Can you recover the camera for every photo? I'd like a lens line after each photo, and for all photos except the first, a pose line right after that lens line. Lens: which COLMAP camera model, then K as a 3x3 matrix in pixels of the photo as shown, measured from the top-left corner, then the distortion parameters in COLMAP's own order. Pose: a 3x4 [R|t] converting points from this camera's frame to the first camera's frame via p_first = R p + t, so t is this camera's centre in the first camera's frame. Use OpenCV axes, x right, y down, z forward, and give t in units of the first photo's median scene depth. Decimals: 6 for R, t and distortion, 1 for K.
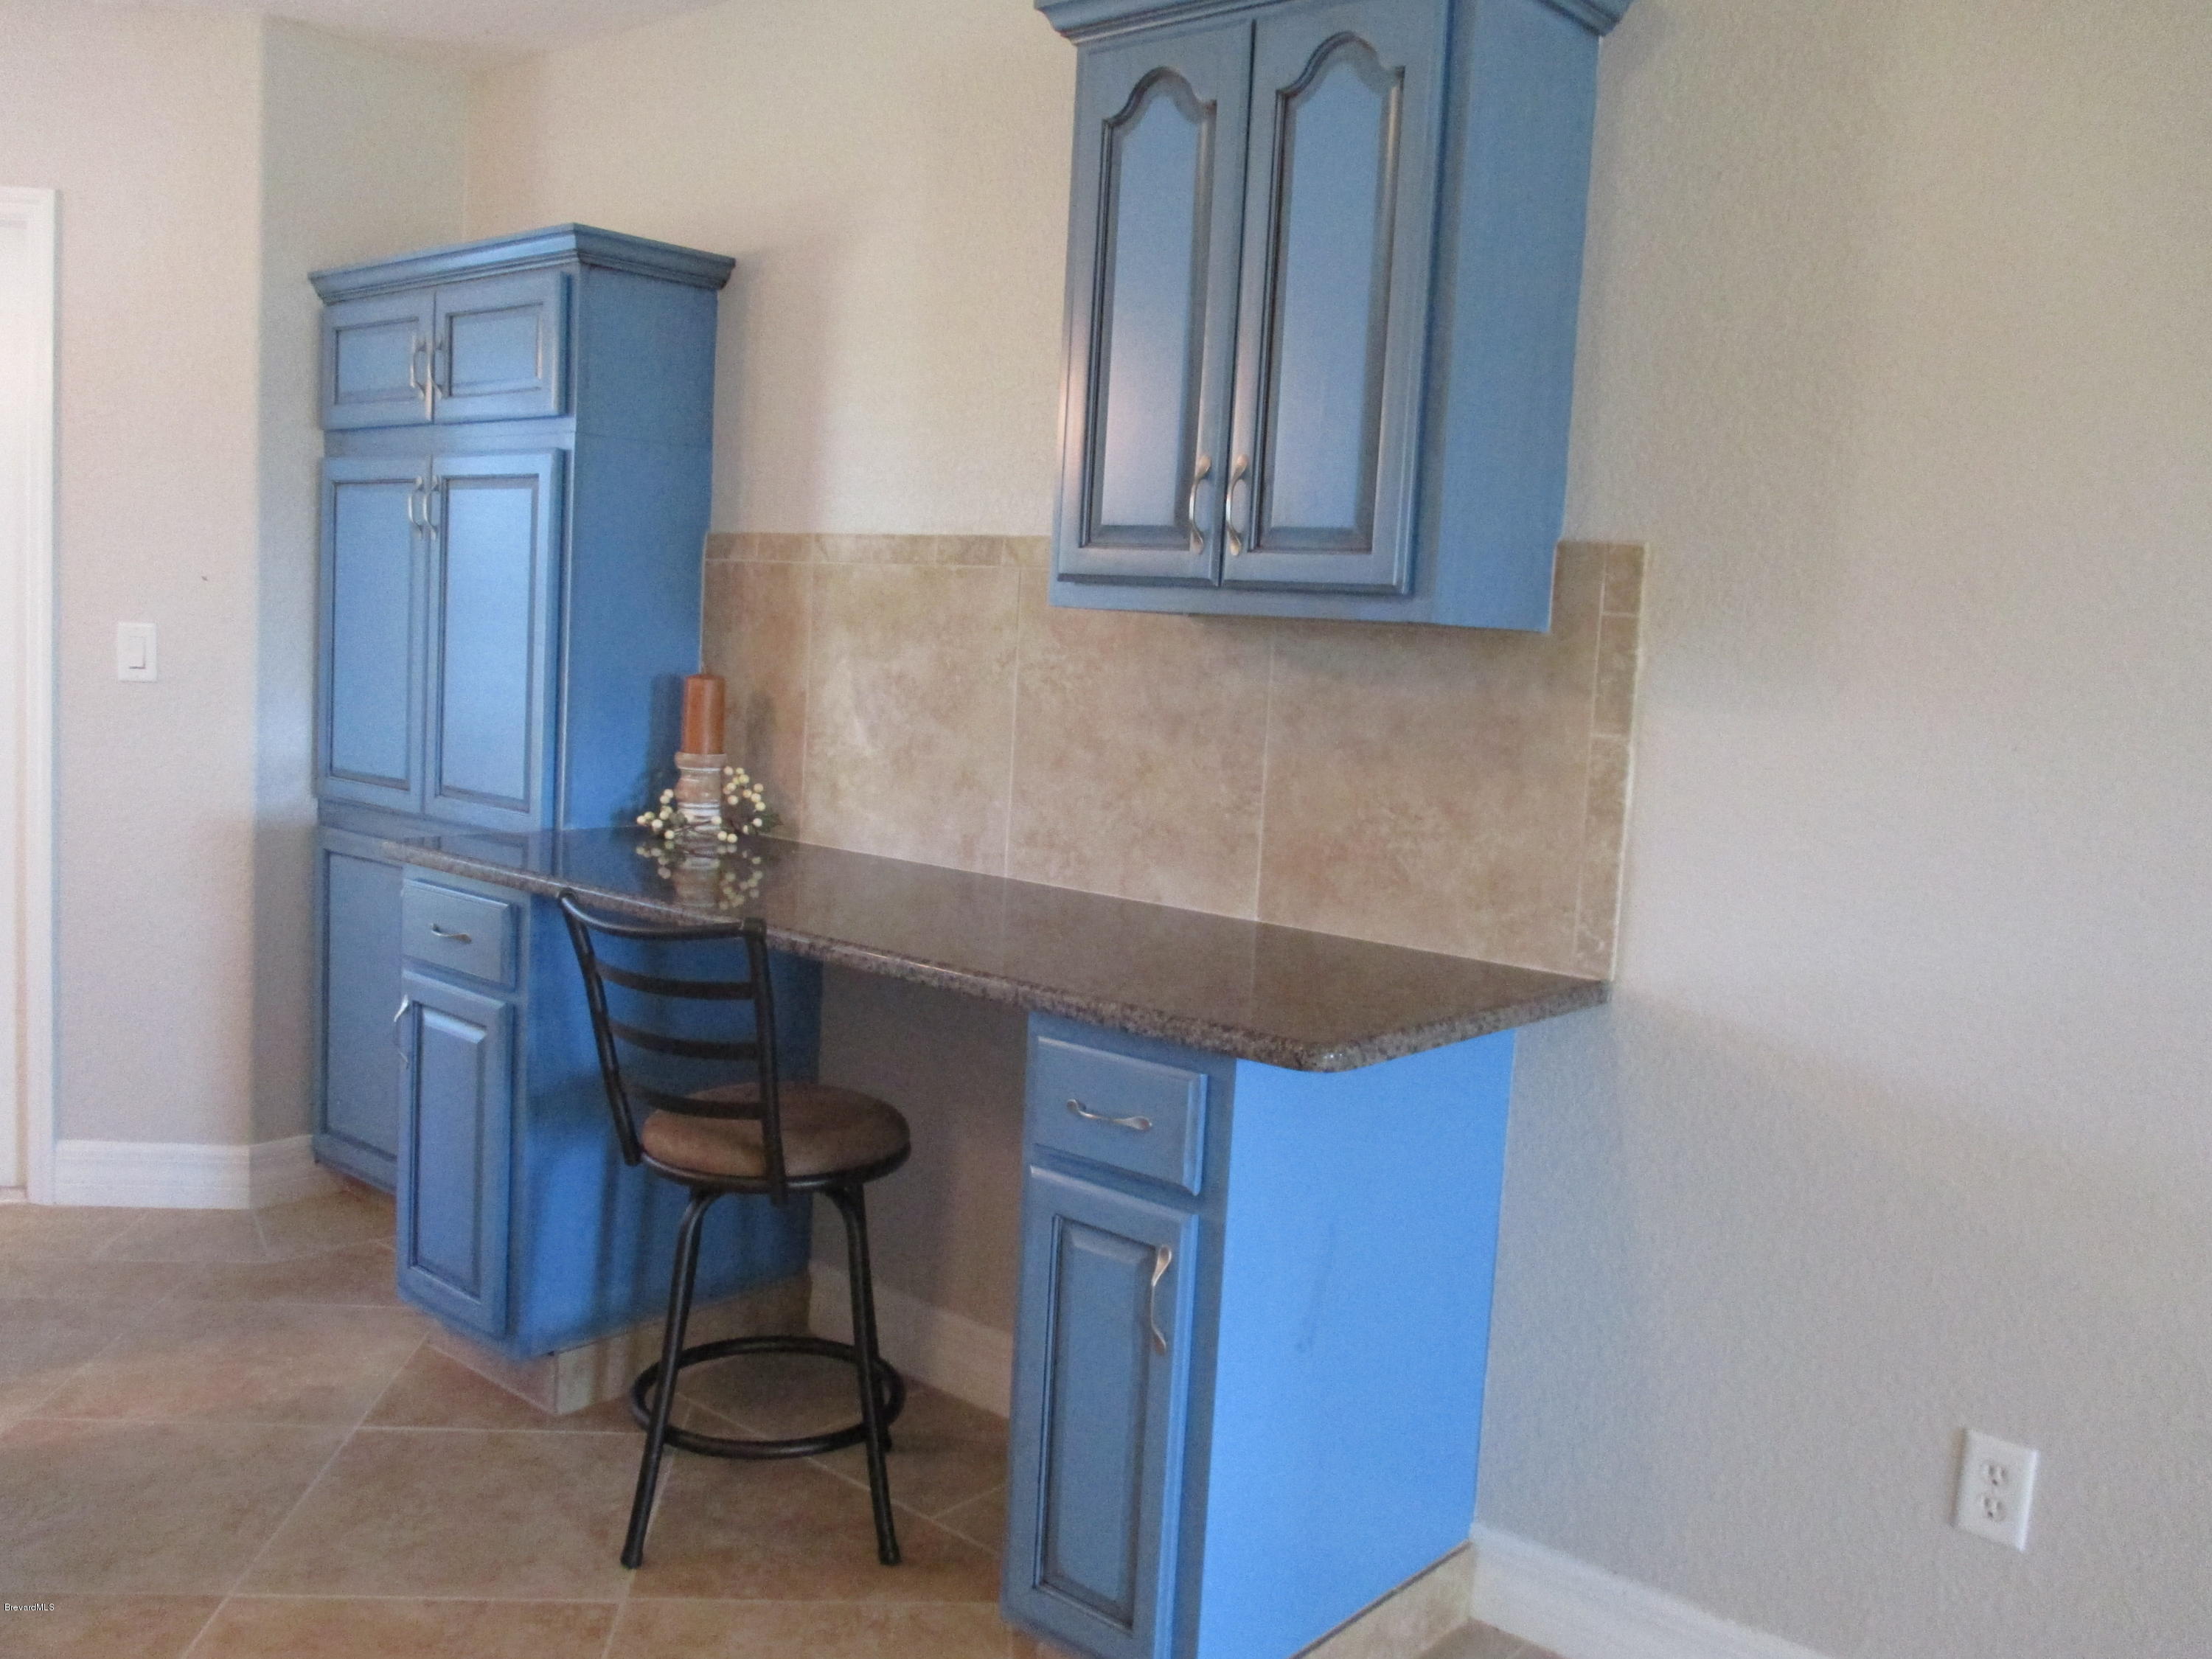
lens RADIAL K [[1849.1, 0, 1106.0], [0, 1849.1, 829.5], [0, 0, 1]] dist [-0.028435, -0.006084]
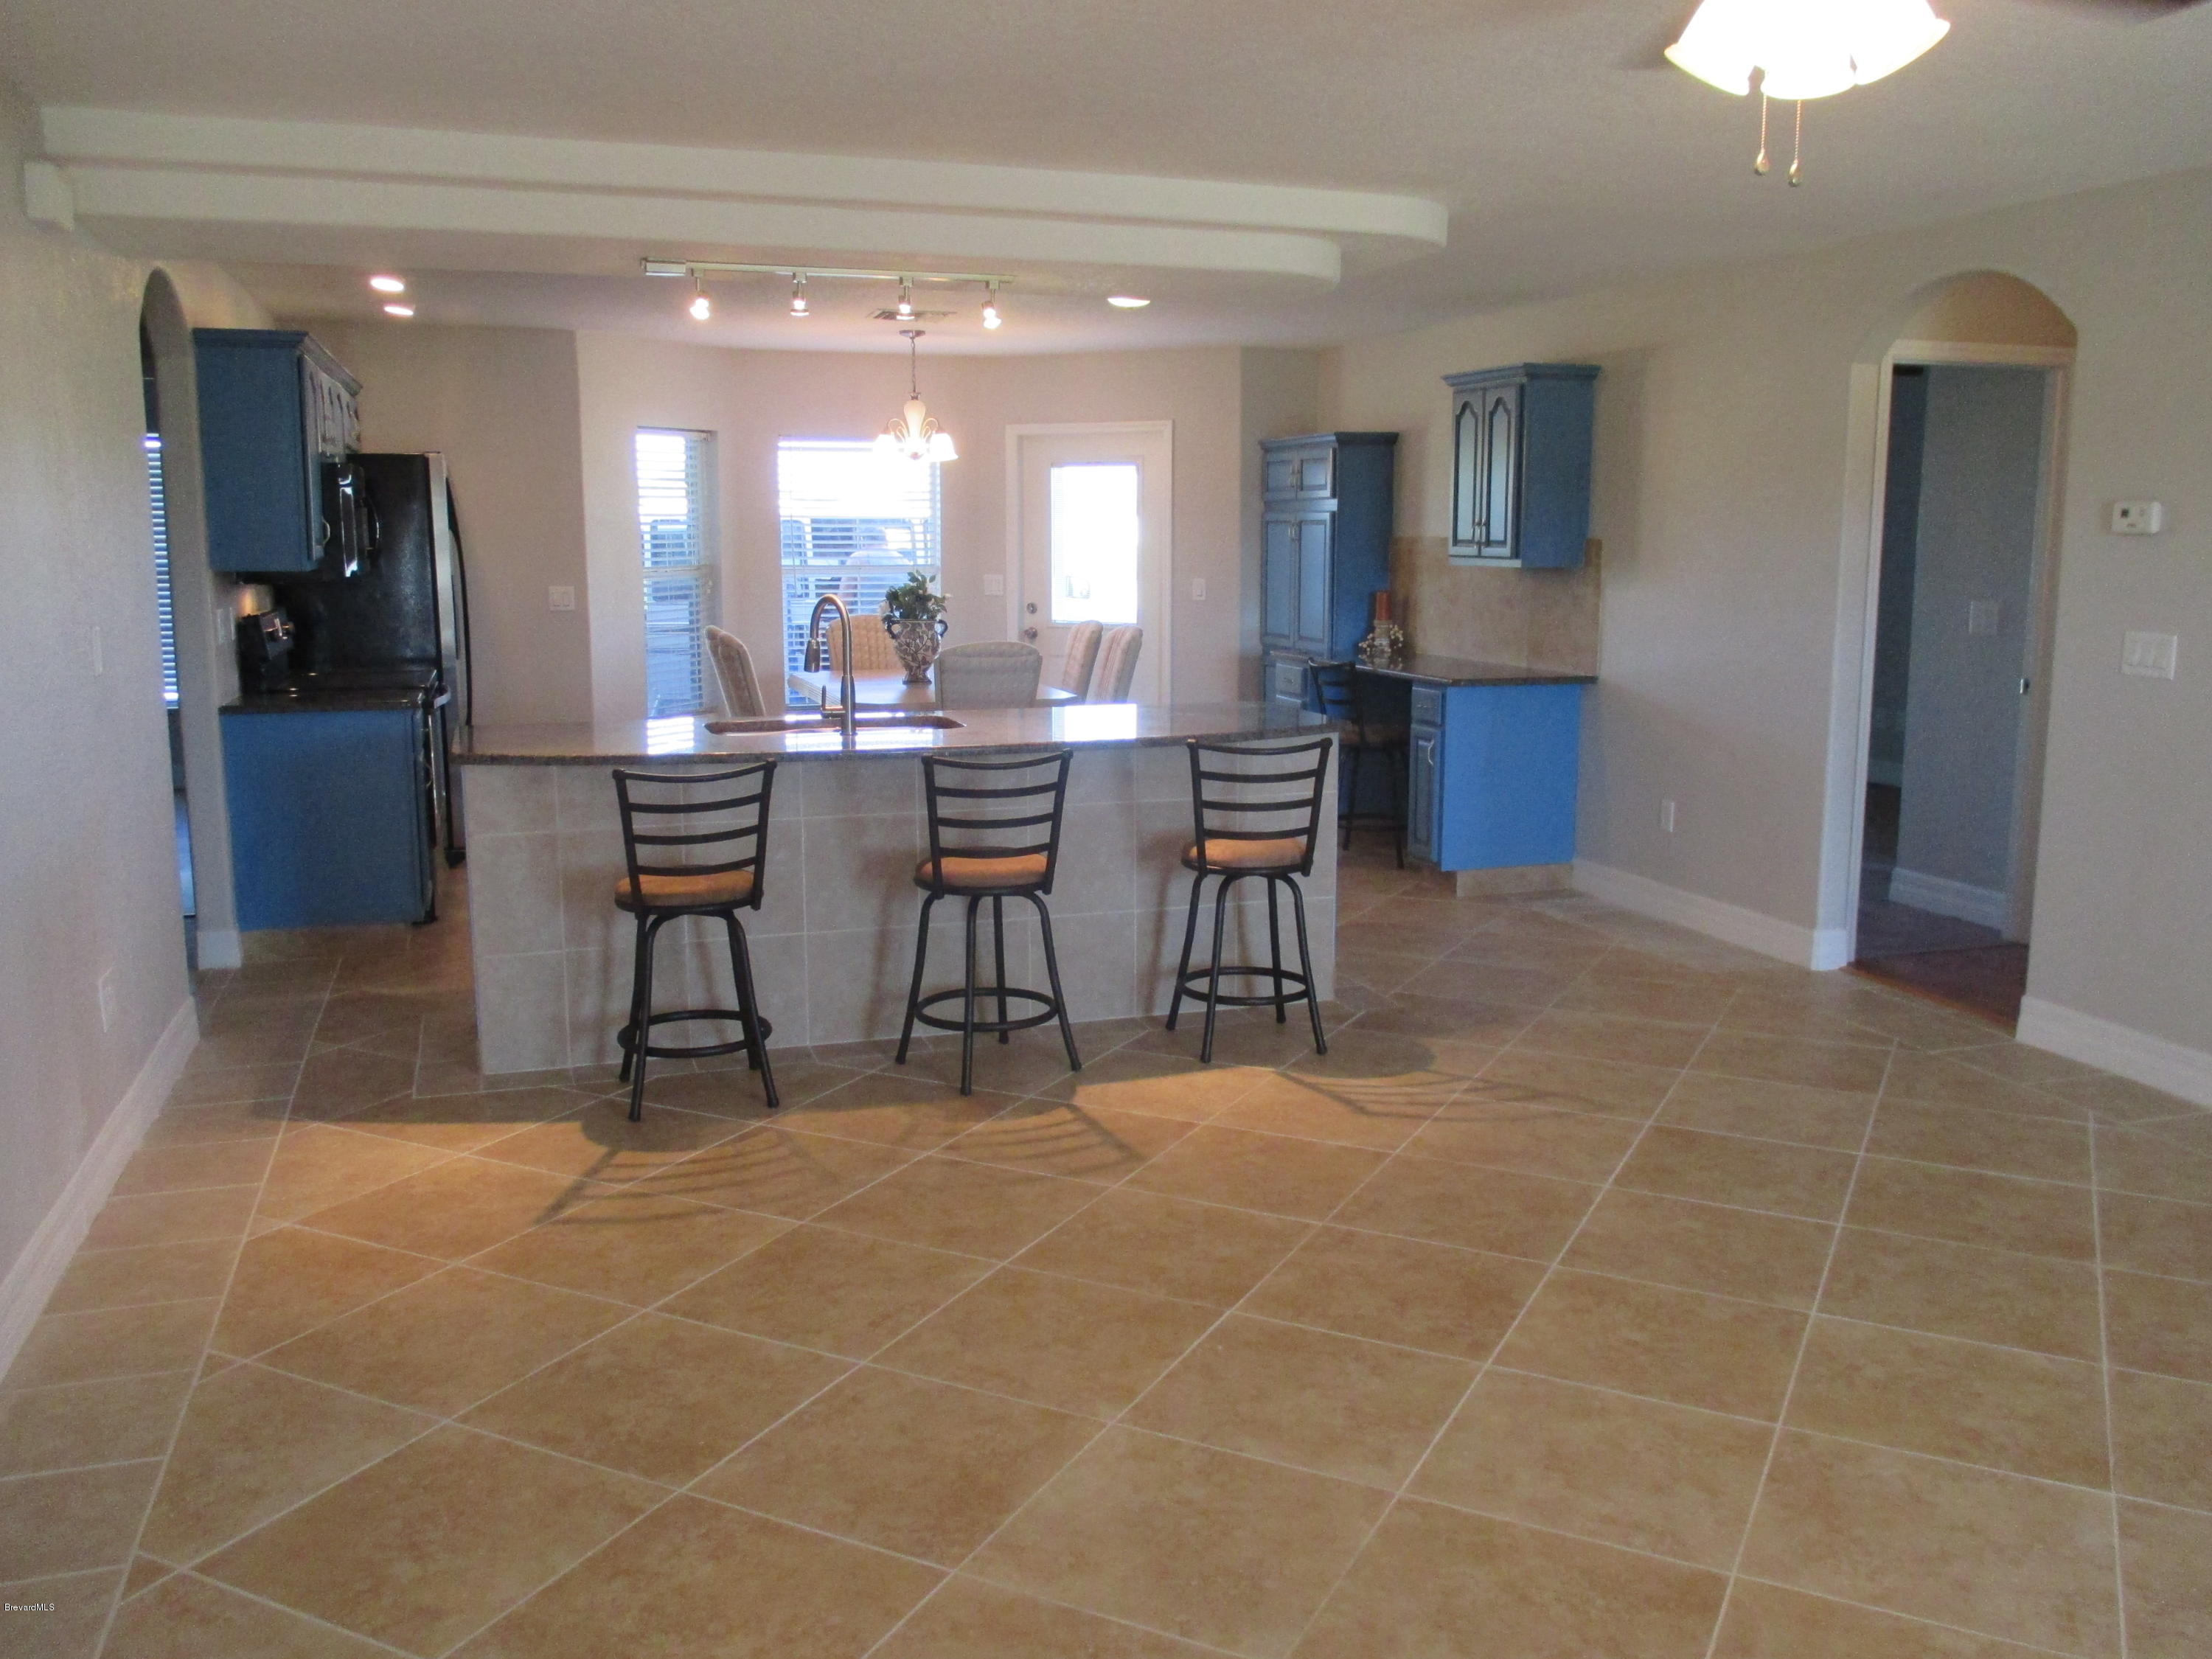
lens RADIAL K [[1847.2, 0, 1107.1], [0, 1847.2, 816.6], [0, 0, 1]] dist [-0.025342, 0.000722]
pose [[0.851595, 0.022528, -0.523715, 0.860755], [-0.002697, 0.999251, 0.038598, 0.143078], [0.524193, -0.031458, 0.851018, -1.523799]]
